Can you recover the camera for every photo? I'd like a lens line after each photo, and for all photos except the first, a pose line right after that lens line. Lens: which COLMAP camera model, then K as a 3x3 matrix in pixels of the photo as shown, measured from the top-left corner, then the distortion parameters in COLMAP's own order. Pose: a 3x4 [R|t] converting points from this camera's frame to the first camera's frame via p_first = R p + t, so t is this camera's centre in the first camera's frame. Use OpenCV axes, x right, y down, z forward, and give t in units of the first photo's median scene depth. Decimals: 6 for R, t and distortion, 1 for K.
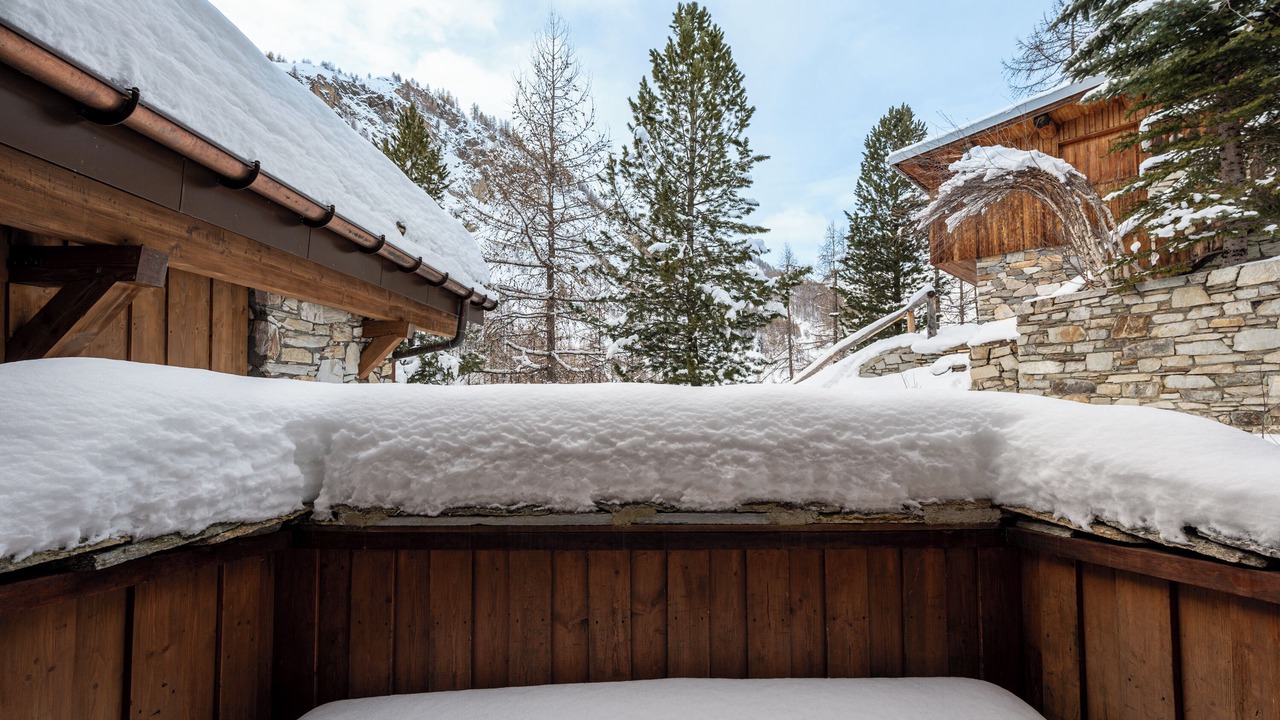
lens RADIAL K [[510.2, 0, 628.4], [0, 510.2, 362.0], [0, 0, 1]] dist [-0.004033, 0.000690]
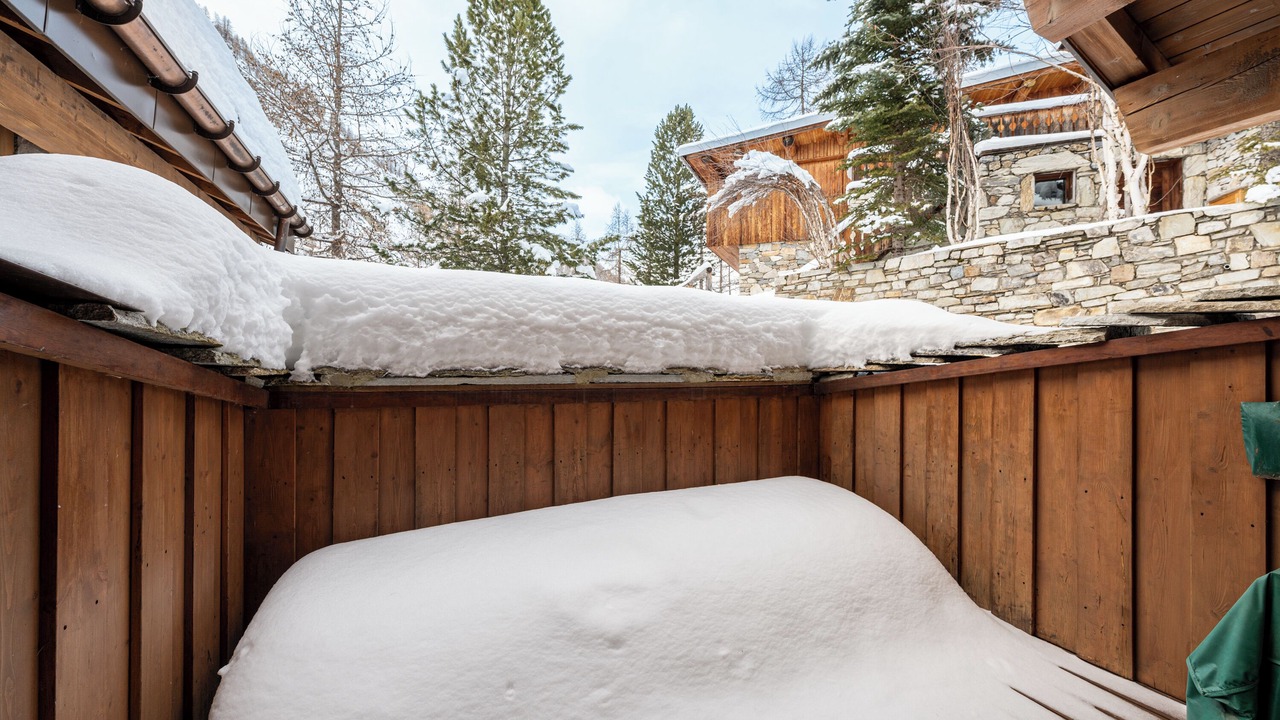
lens RADIAL K [[510.2, 0, 628.4], [0, 510.2, 362.0], [0, 0, 1]] dist [-0.004033, 0.000690]
pose [[0.911535, 0.012702, 0.411027, -0.422580], [-0.035120, 0.998276, 0.047036, 0.197739], [-0.409721, -0.057310, 0.910409, -0.195972]]
